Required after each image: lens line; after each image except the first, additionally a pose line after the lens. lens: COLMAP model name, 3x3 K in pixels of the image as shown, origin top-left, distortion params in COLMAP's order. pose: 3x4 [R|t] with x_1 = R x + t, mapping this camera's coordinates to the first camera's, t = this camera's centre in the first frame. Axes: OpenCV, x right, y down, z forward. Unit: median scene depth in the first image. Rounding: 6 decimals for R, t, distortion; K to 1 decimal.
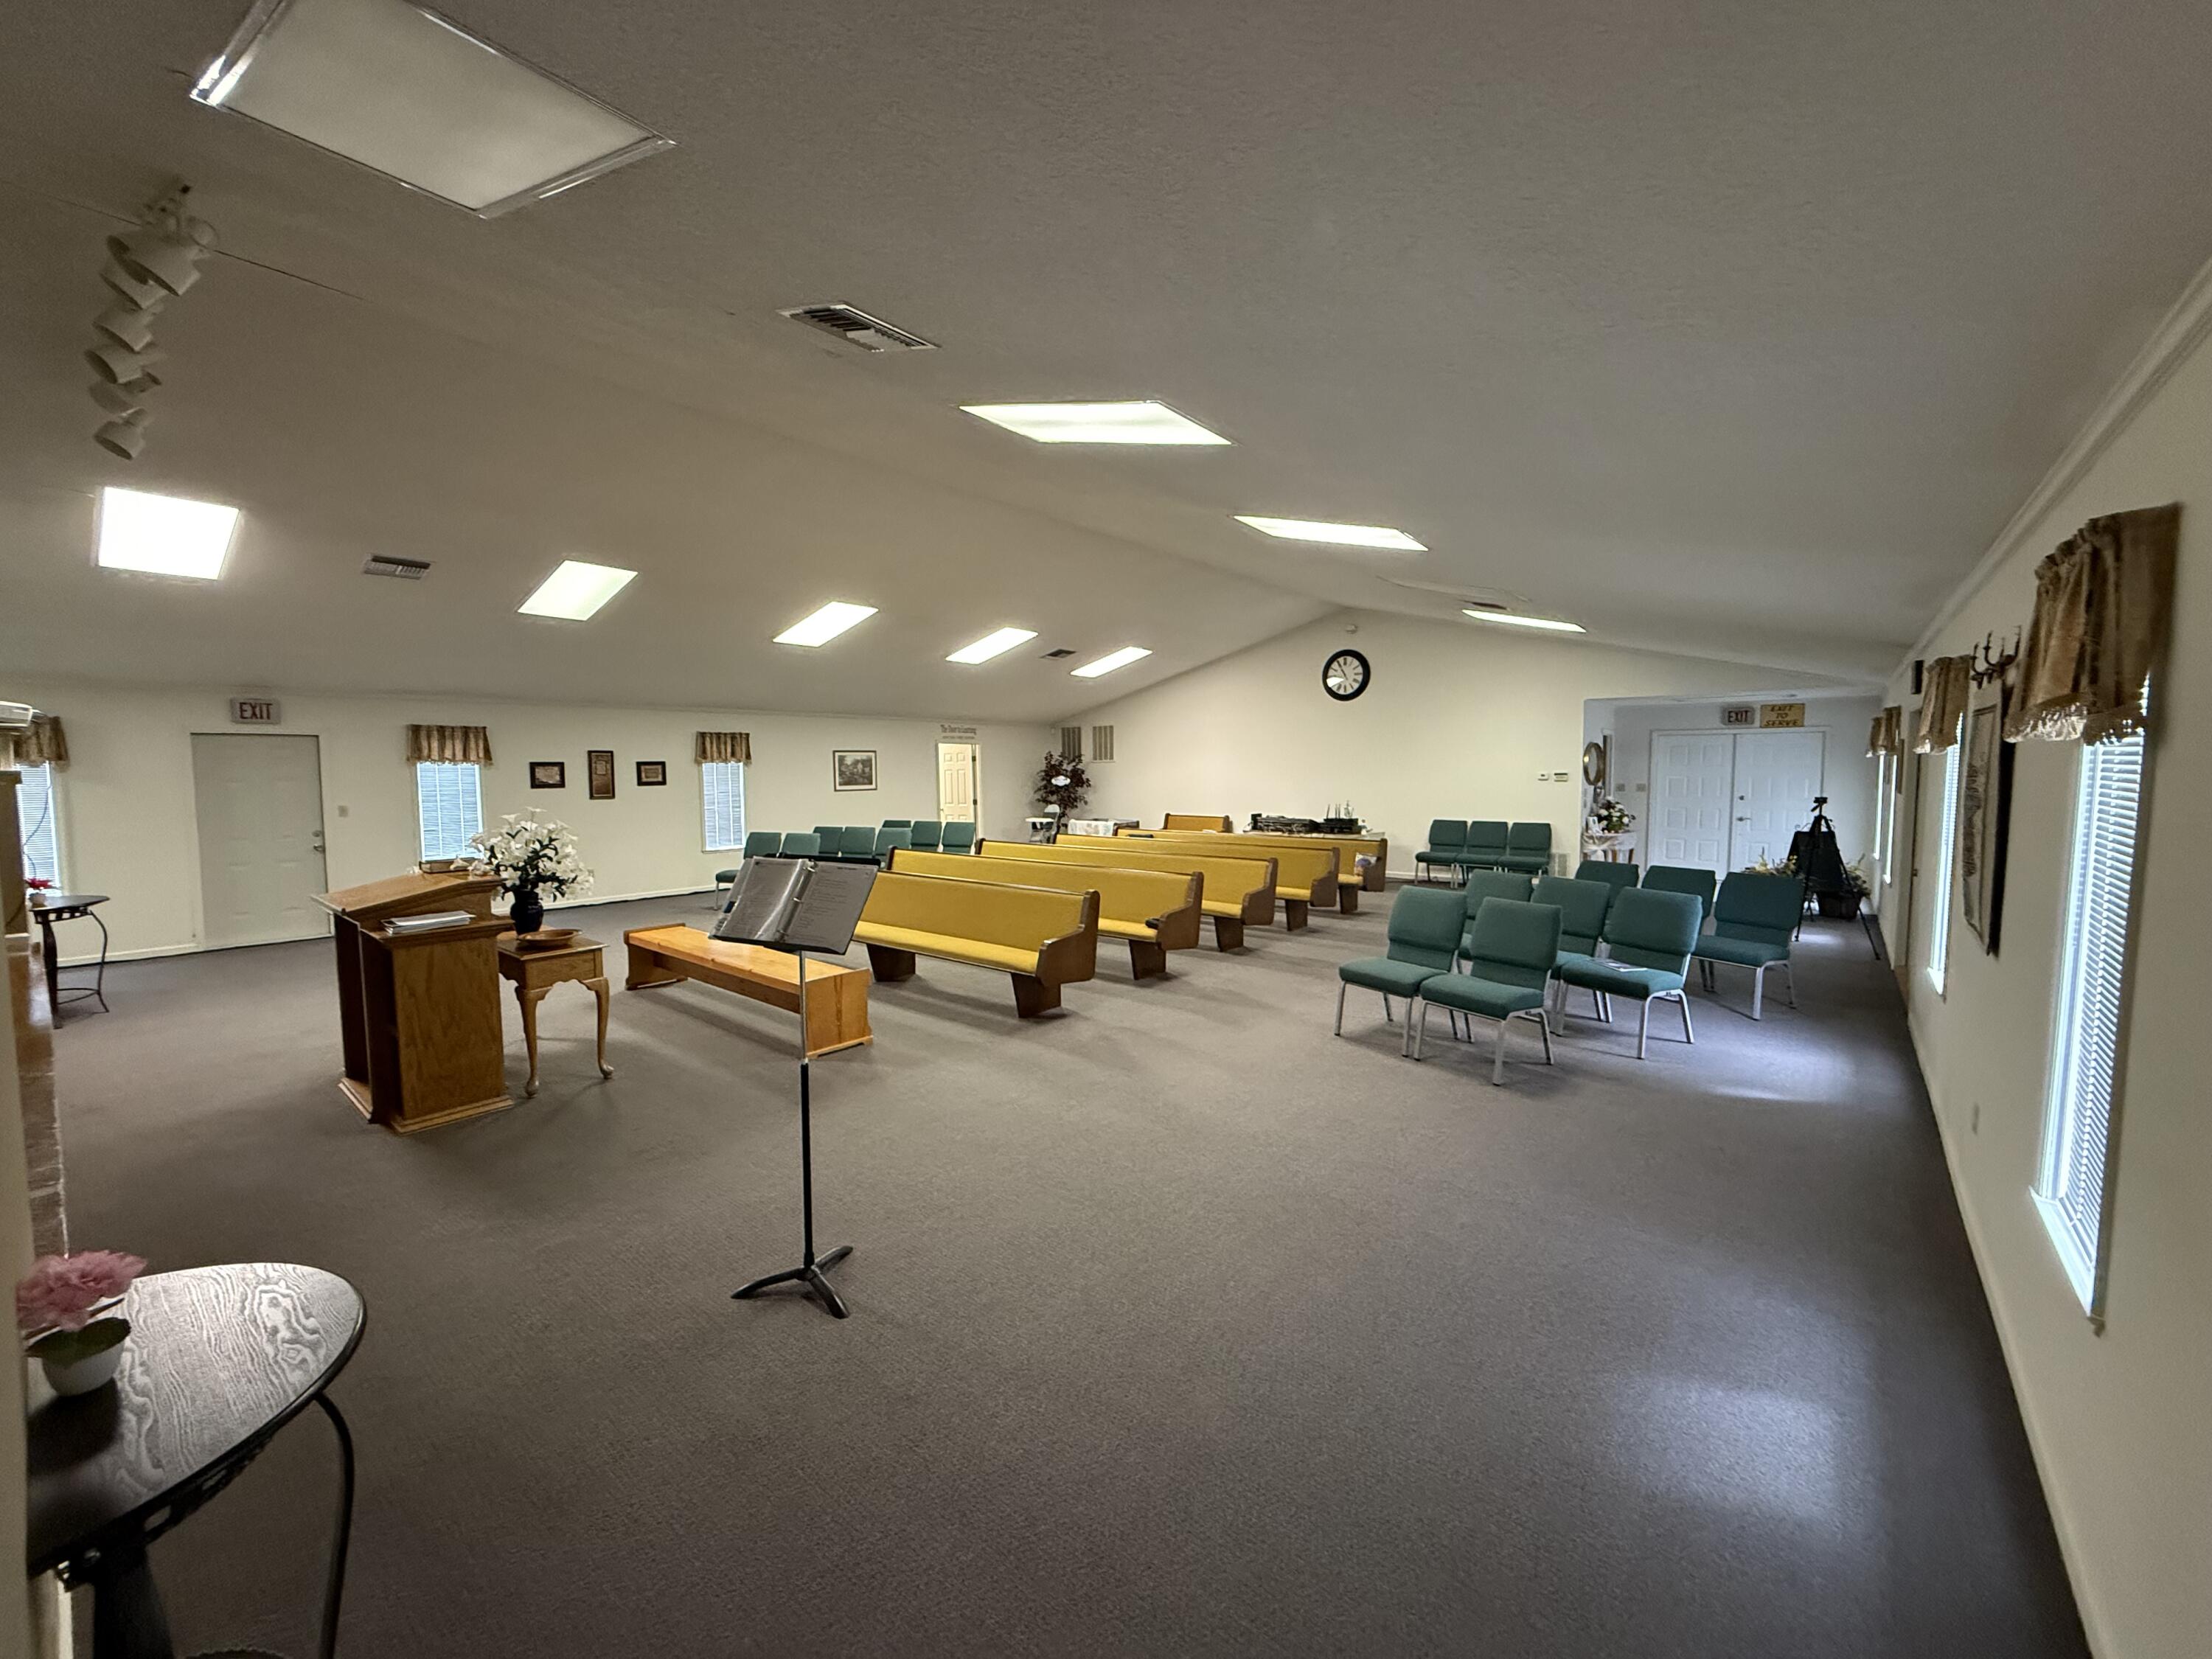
lens RADIAL K [[882.7, 0, 1110.9], [0, 882.7, 841.3], [0, 0, 1]] dist [0.001569, 0.000238]
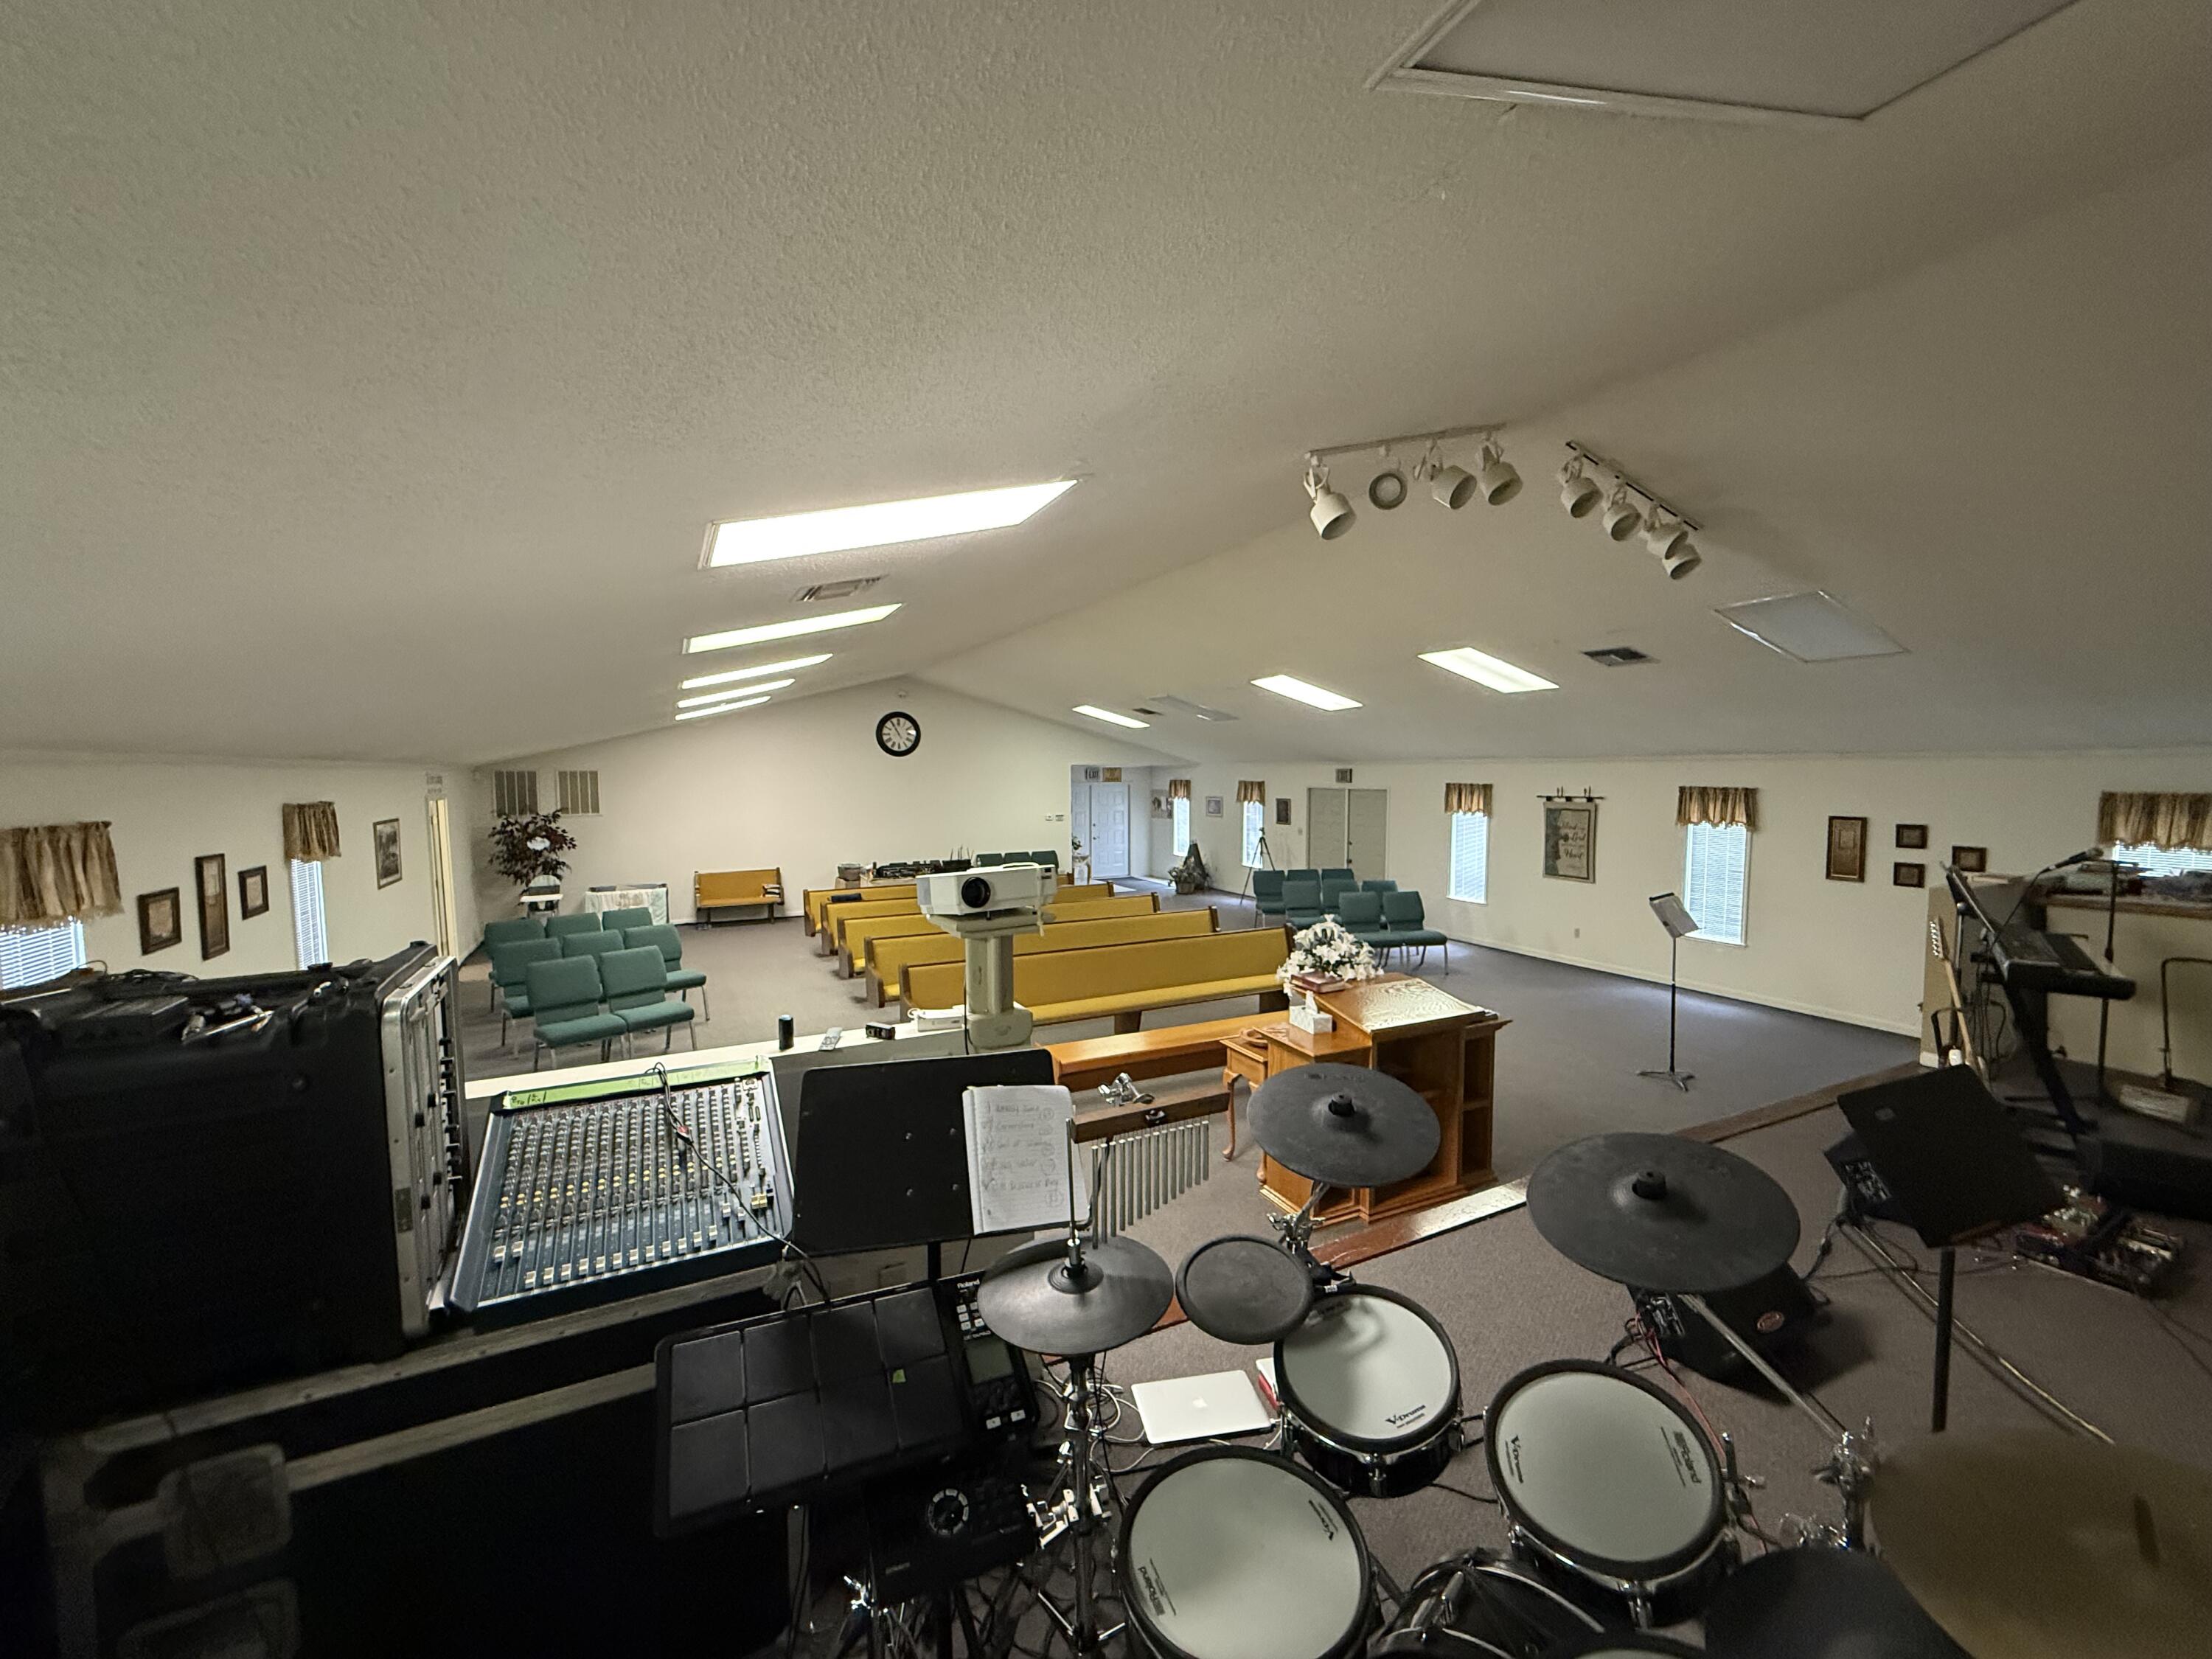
lens RADIAL K [[882.7, 0, 1107.6], [0, 882.7, 829.8], [0, 0, 1]] dist [0.001569, 0.000238]
pose [[0.408087, -0.057679, 0.911119, -0.740421], [0.081276, 0.996335, 0.026670, -0.082425], [-0.909318, 0.063169, 0.411279, 0.328776]]
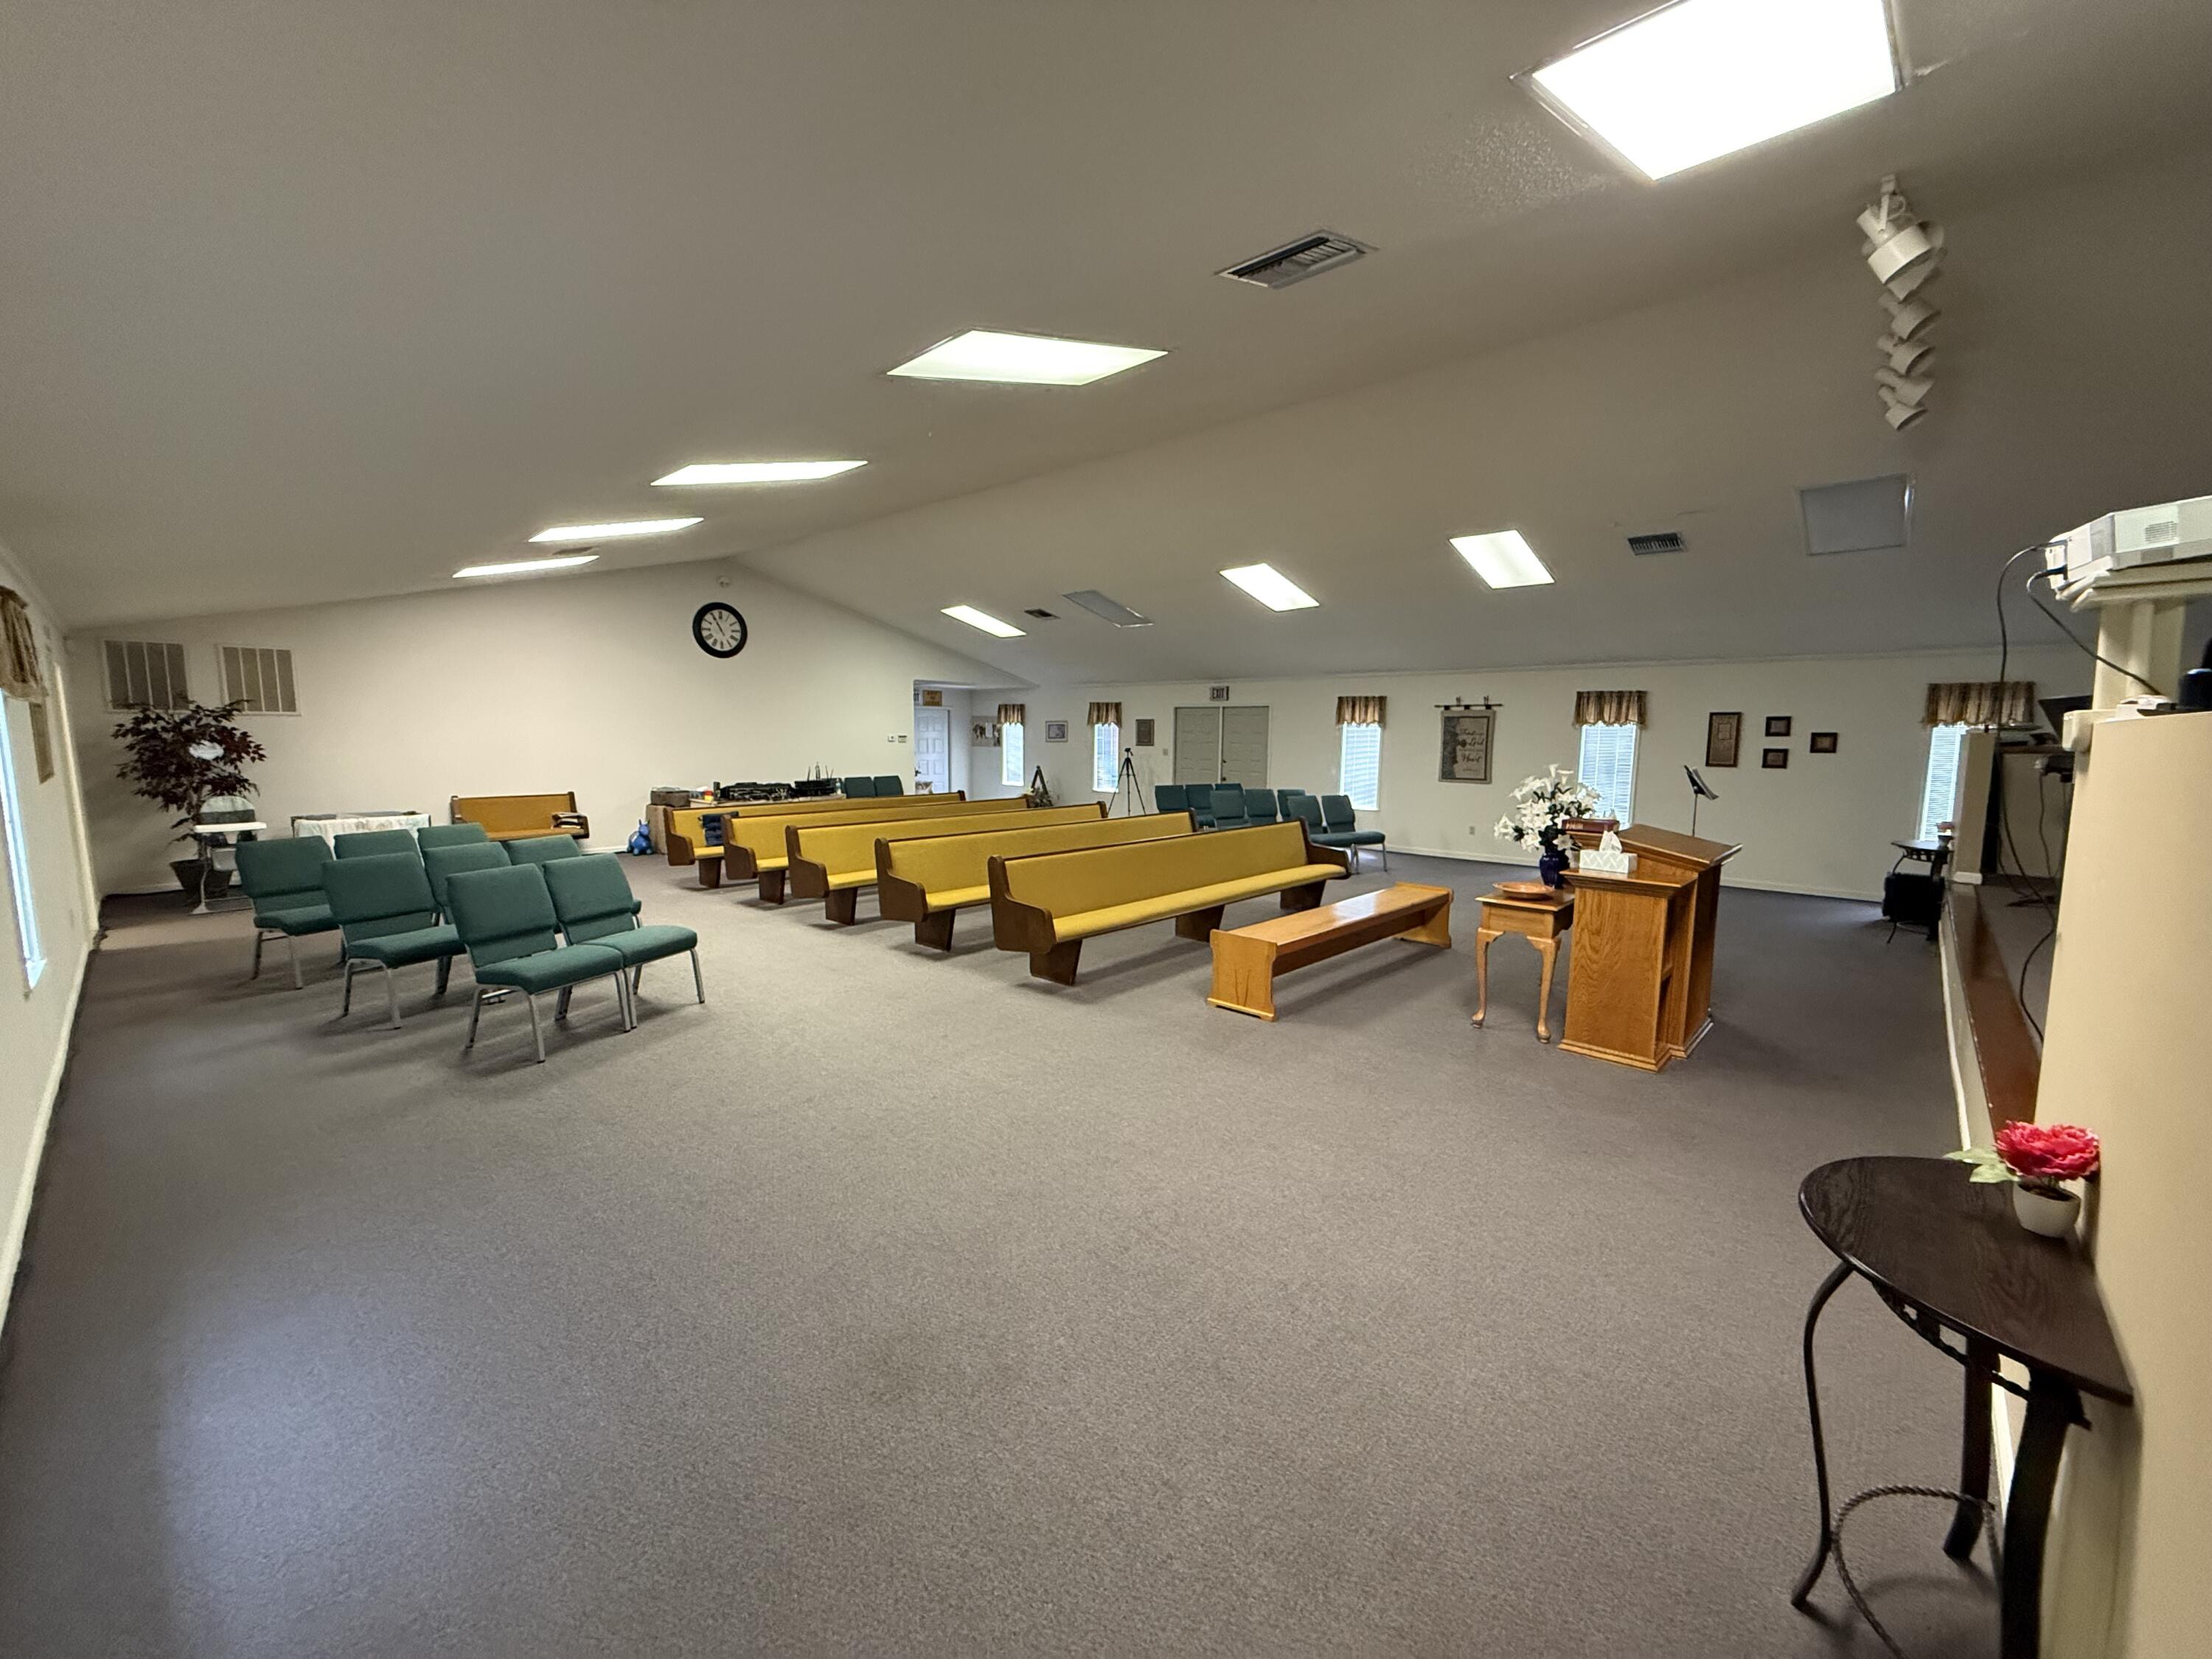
lens RADIAL K [[882.7, 0, 1108.6], [0, 882.7, 822.9], [0, 0, 1]] dist [0.001569, 0.000238]
pose [[0.055371, -0.097278, 0.993716, -0.730482], [0.077191, 0.992681, 0.092876, -0.045931], [-0.995478, 0.071563, 0.062475, 0.609967]]
